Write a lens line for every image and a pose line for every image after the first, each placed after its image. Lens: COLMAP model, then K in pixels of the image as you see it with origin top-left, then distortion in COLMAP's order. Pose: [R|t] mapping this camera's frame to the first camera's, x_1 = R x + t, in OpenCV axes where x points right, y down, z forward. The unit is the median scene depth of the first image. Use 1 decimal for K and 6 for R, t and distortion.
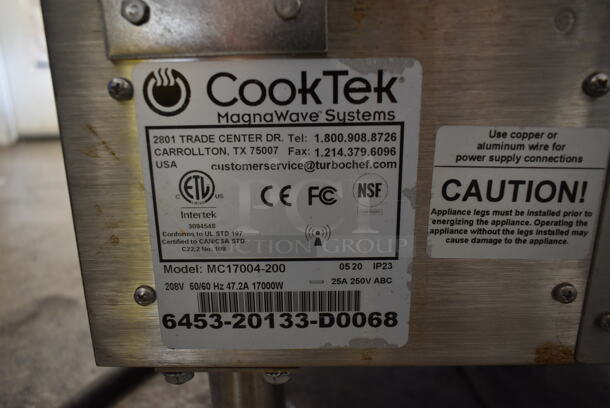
lens RADIAL K [[464.2, 0, 305.3], [0, 464.2, 203.9], [0, 0, 1]] dist [-0.034533, 0.023923]
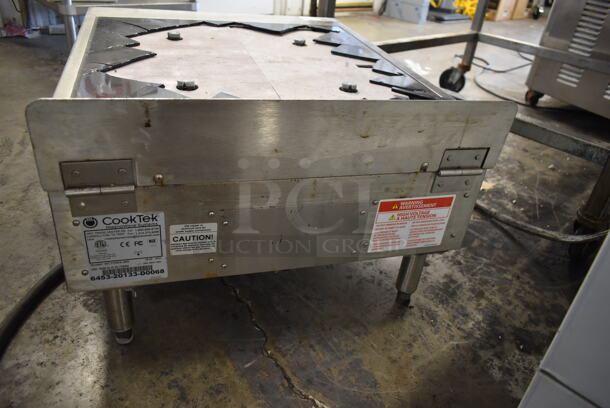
lens RADIAL K [[464.2, 0, 305.2], [0, 464.2, 203.5], [0, 0, 1]] dist [-0.034533, 0.023923]
pose [[0.943805, -0.060077, 0.324996, 0.109506], [-0.032736, 0.961512, 0.272805, -1.330263], [-0.328877, -0.268114, 0.905514, -2.571381]]
